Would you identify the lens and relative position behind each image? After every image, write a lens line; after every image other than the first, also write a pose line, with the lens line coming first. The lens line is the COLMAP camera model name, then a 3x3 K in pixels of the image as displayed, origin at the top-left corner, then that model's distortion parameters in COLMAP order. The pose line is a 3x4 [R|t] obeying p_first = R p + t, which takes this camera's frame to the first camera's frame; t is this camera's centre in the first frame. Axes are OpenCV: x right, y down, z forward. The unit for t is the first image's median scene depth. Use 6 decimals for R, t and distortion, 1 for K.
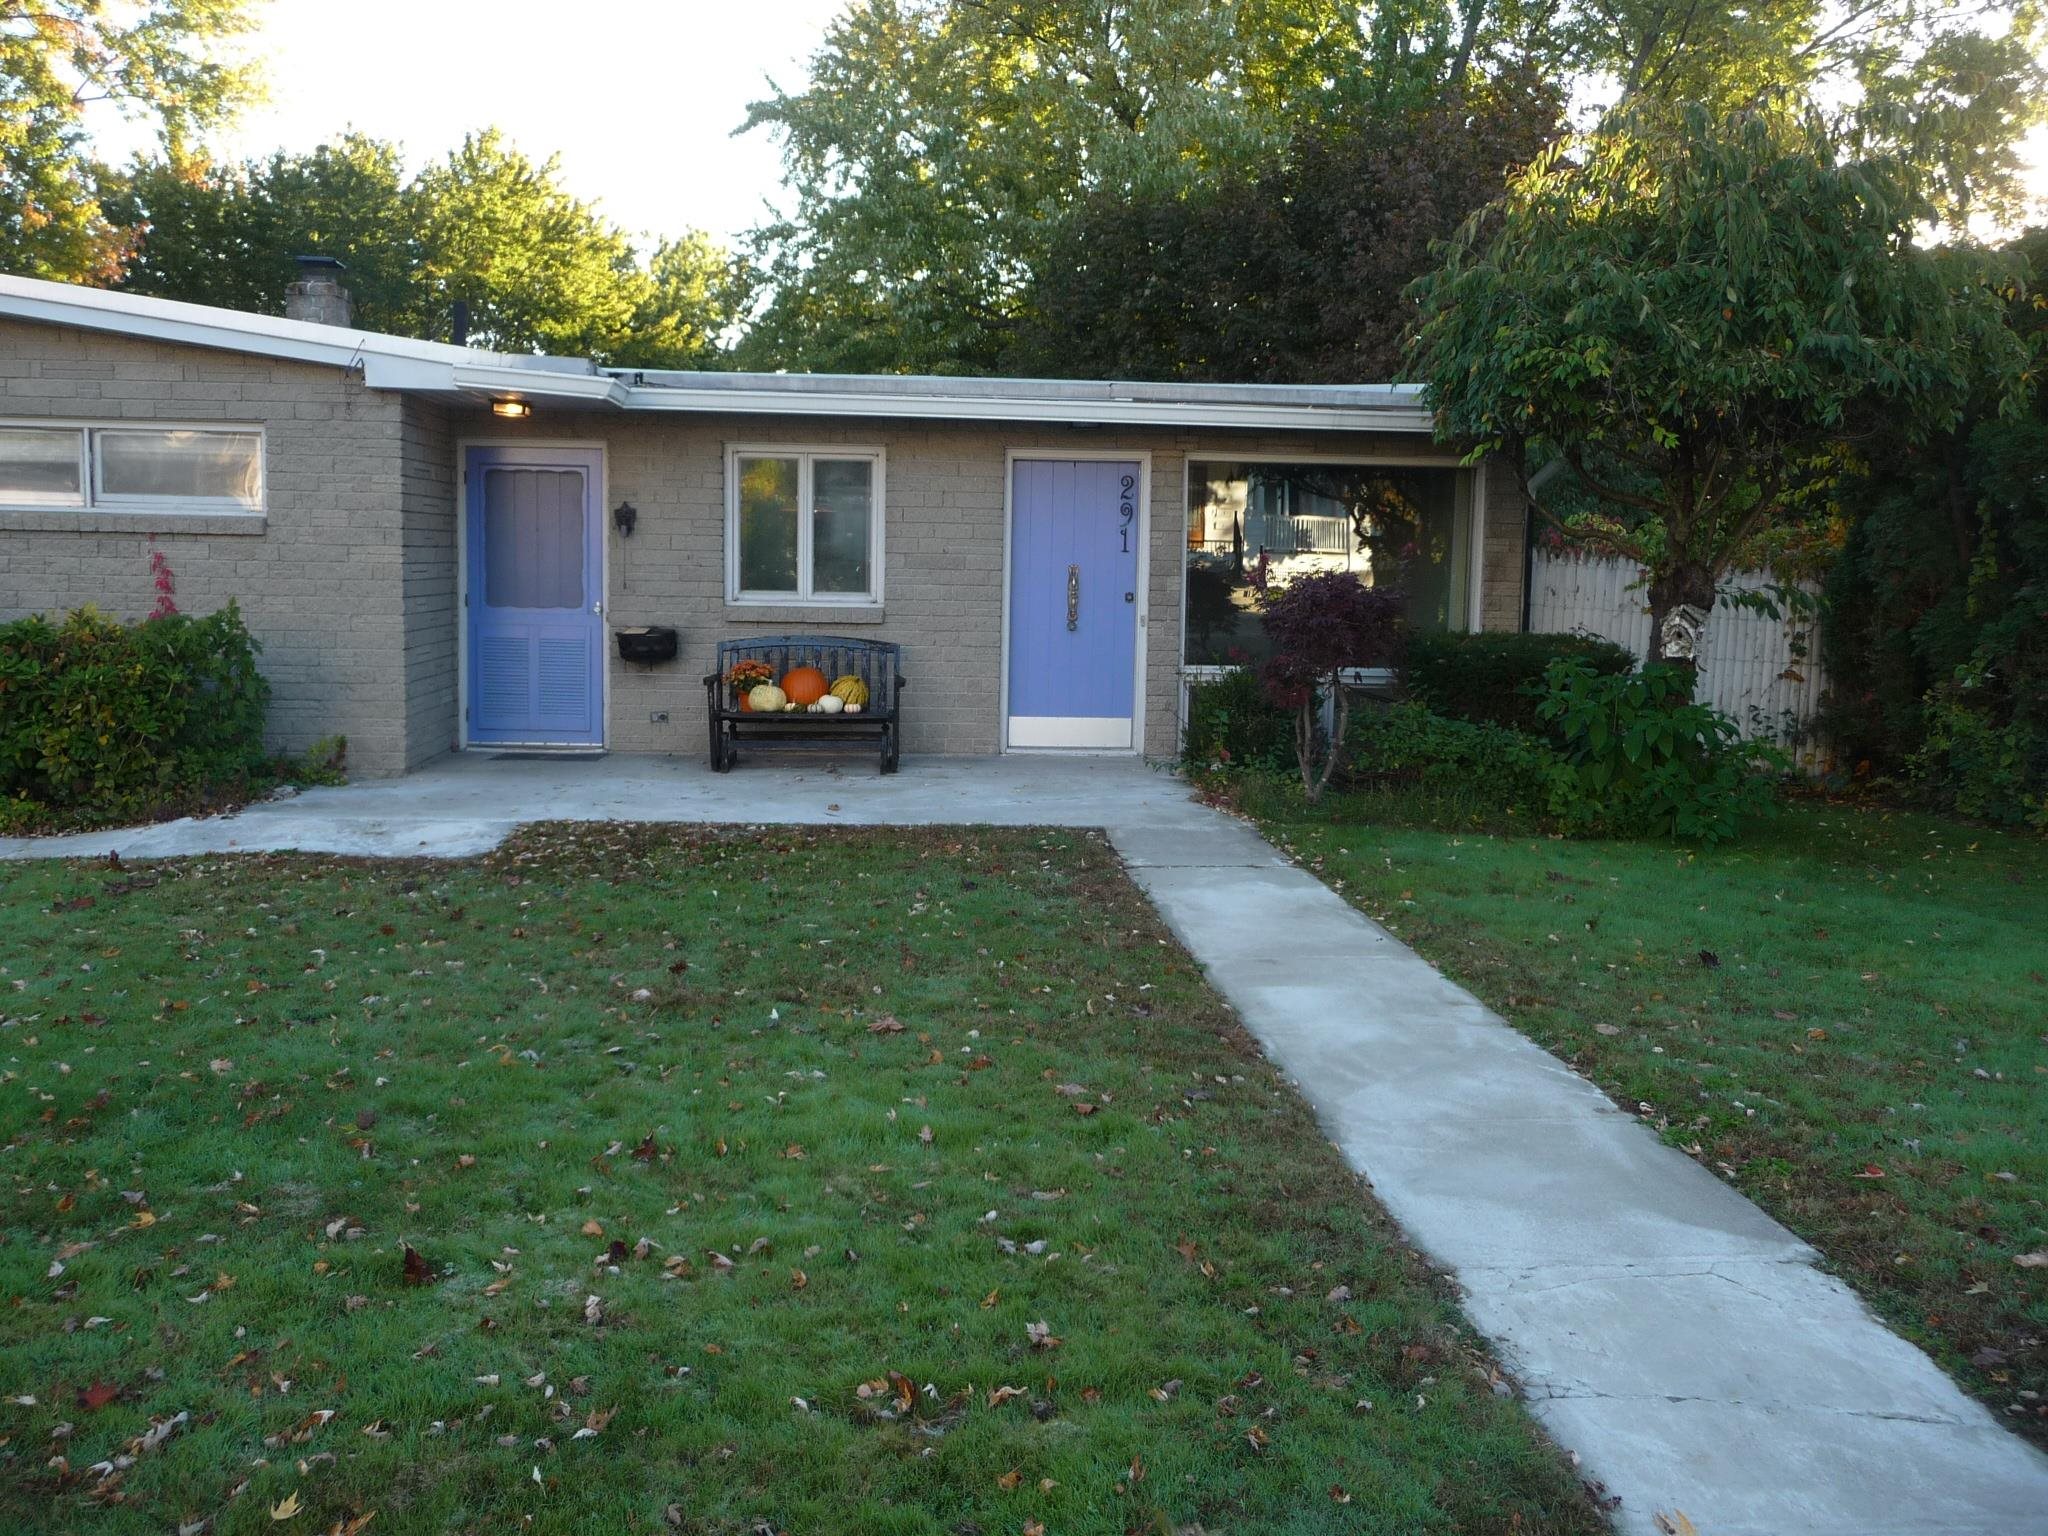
lens RADIAL K [[1731.6, 0, 1017.3], [0, 1731.6, 761.3], [0, 0, 1]] dist [-0.029356, 0.026881]
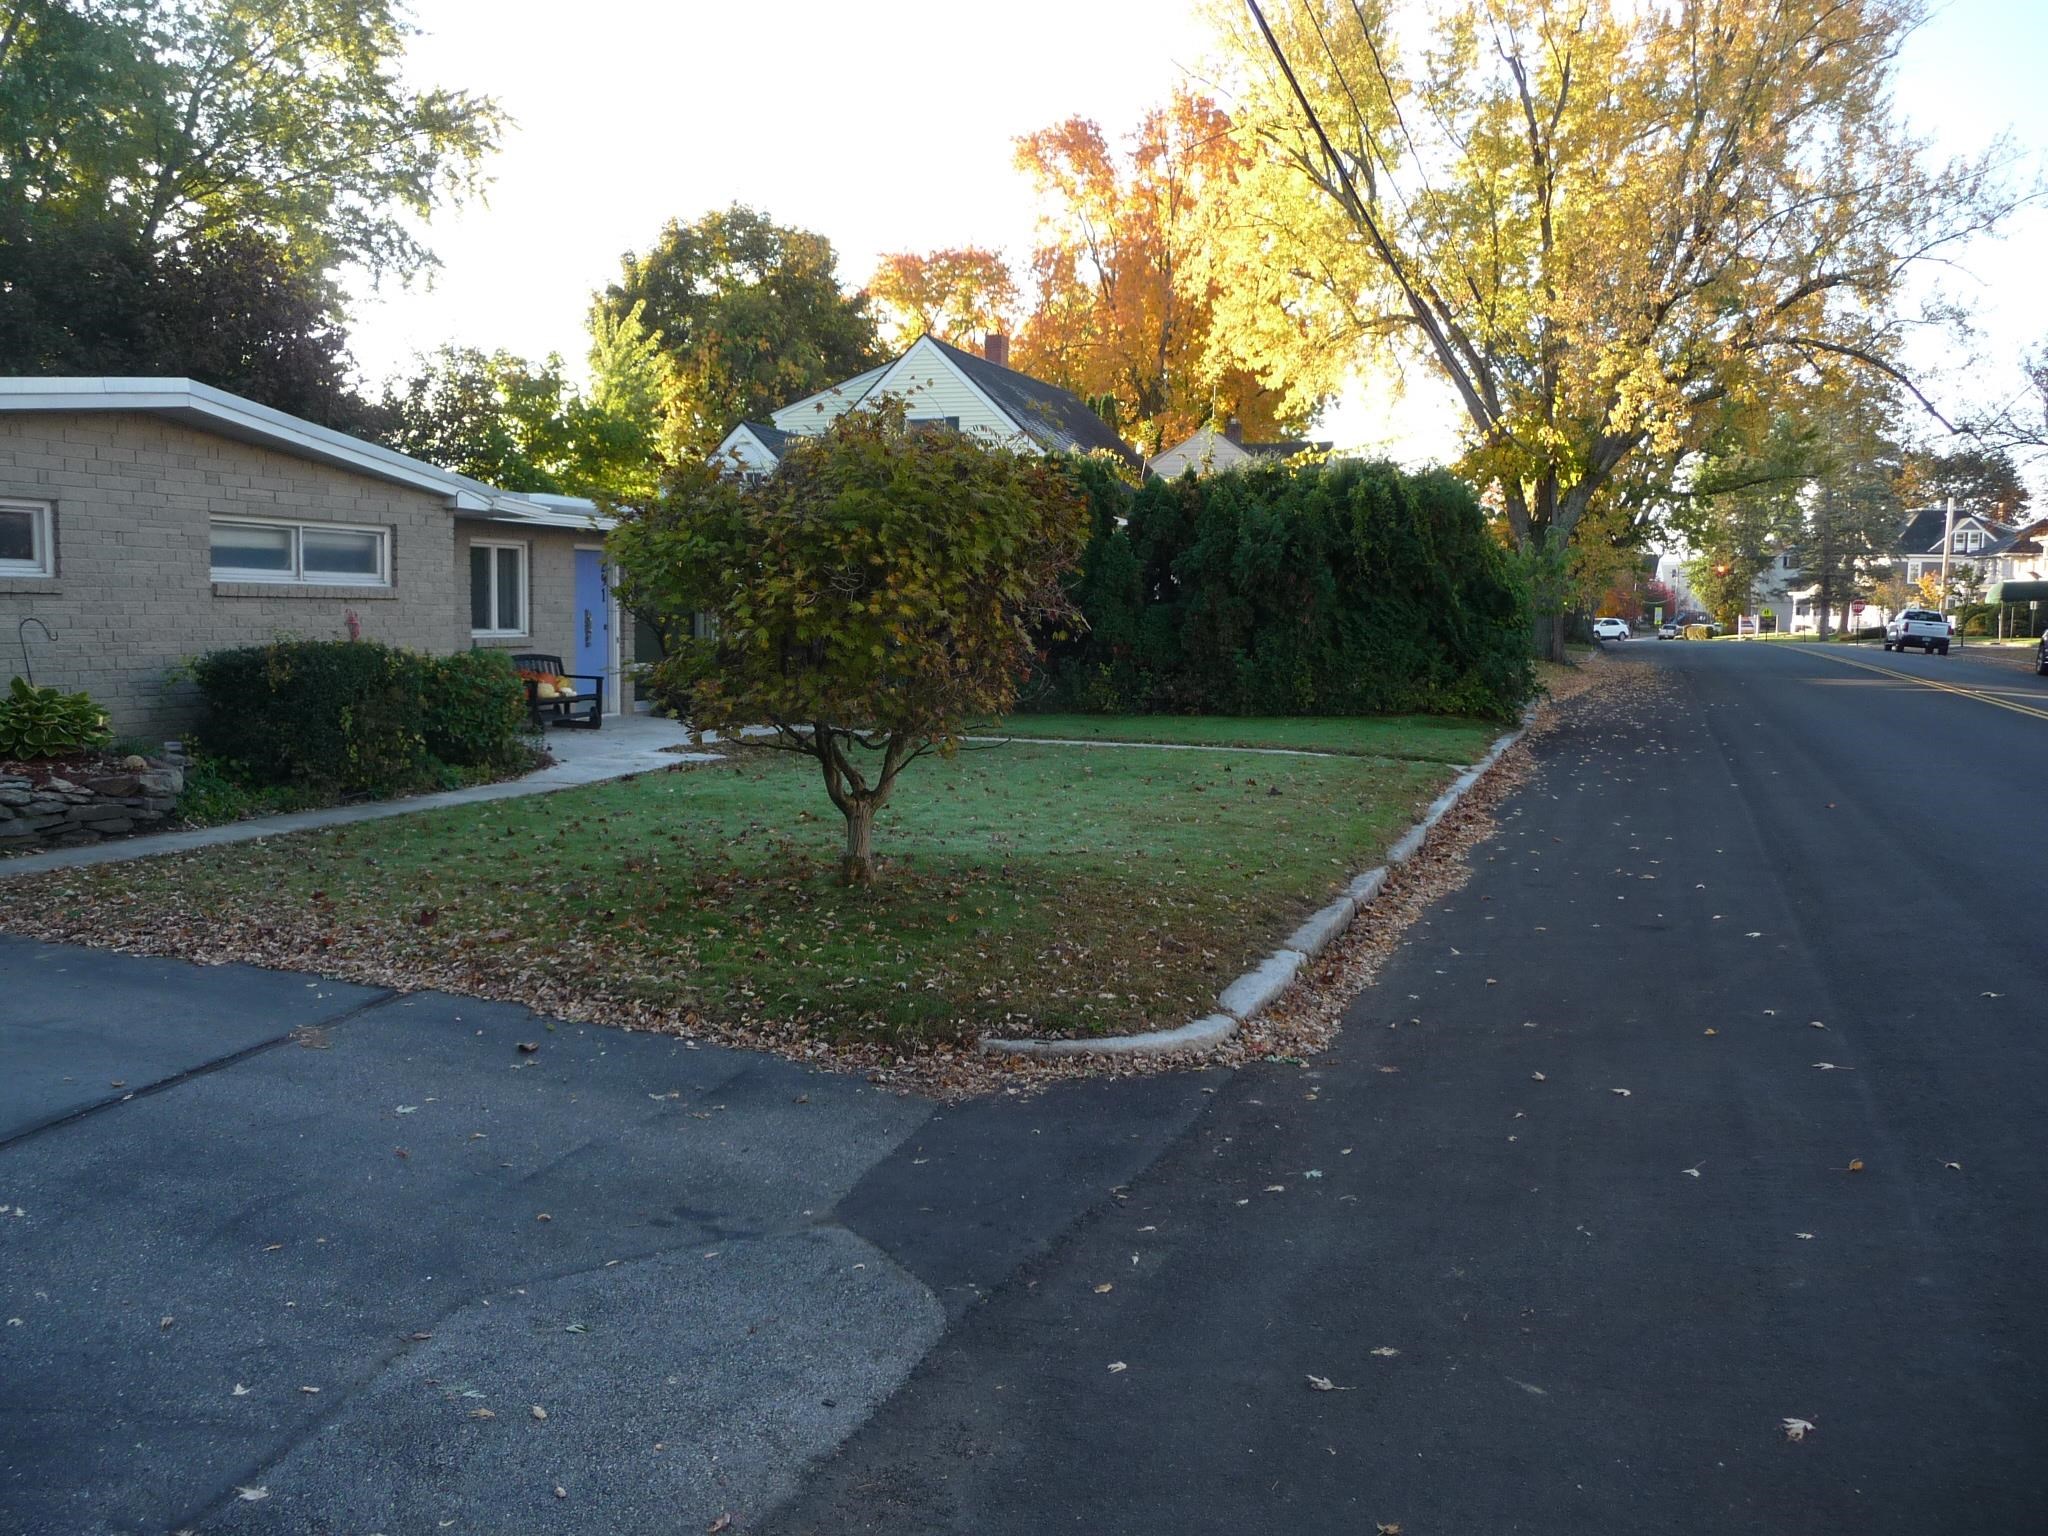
lens RADIAL K [[1731.6, 0, 1017.3], [0, 1731.6, 761.3], [0, 0, 1]] dist [-0.029356, 0.026881]
pose [[0.448320, -0.089377, 0.889394, -1.426036], [0.092326, 0.994297, 0.053380, -0.017071], [-0.889092, 0.058183, 0.454015, -0.164363]]
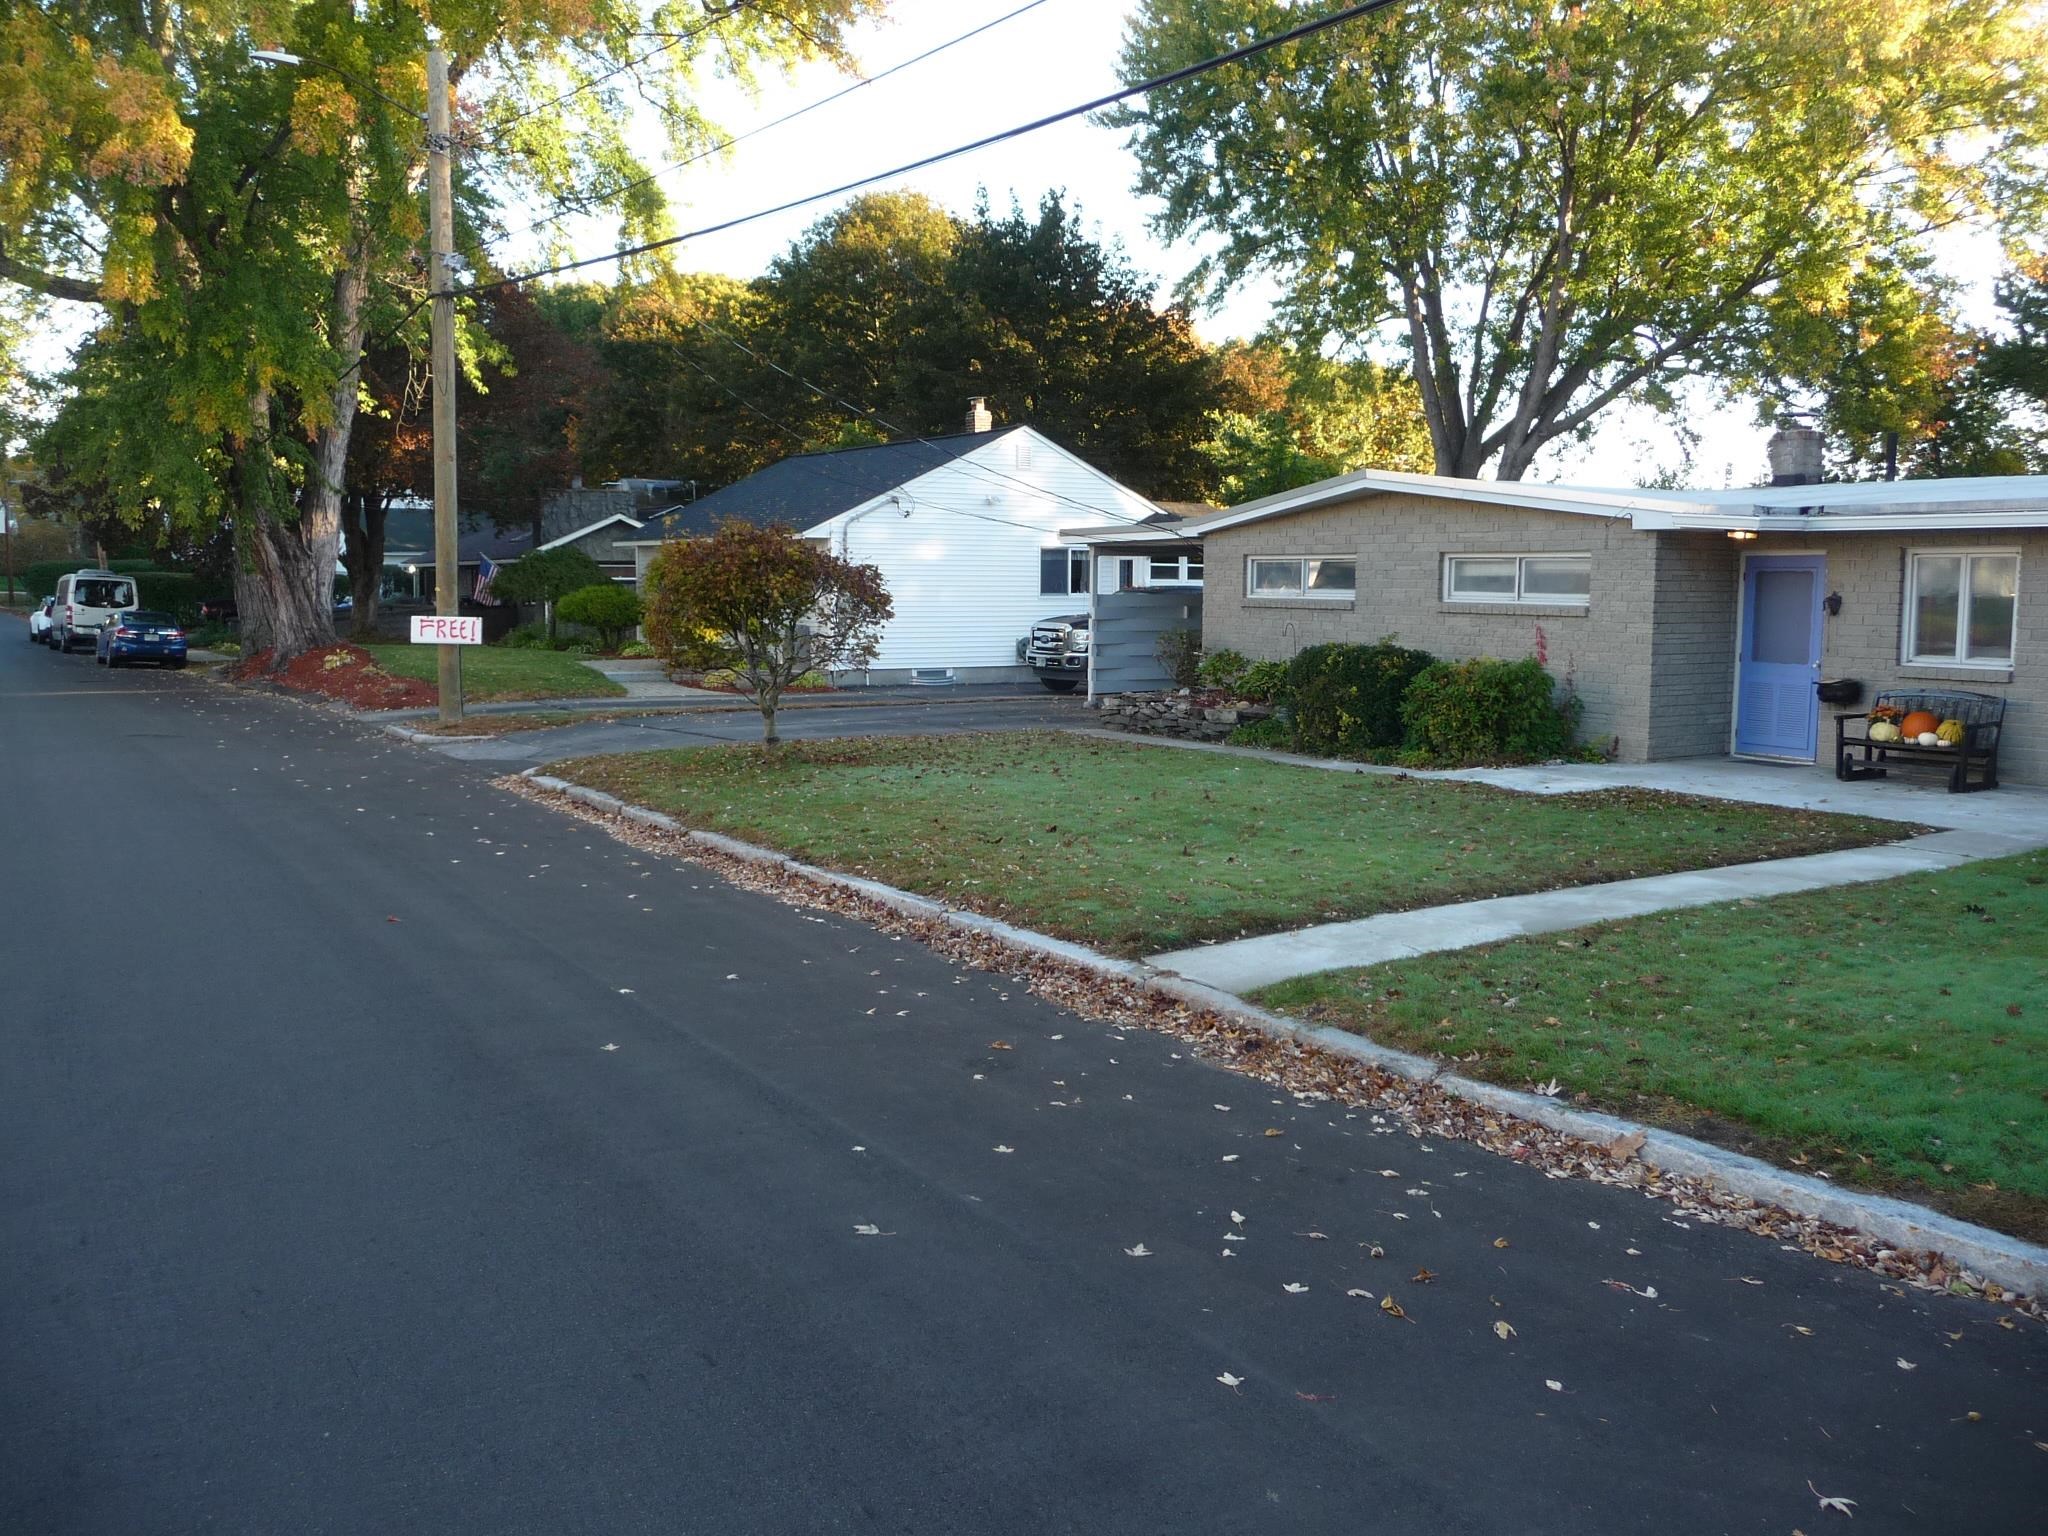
lens RADIAL K [[1731.6, 0, 1017.3], [0, 1731.6, 761.3], [0, 0, 1]] dist [-0.029356, 0.026881]
pose [[0.452725, 0.075152, -0.888478, 0.773954], [-0.100134, 0.994424, 0.033090, 0.011325], [0.886010, 0.073986, 0.457726, -0.258143]]
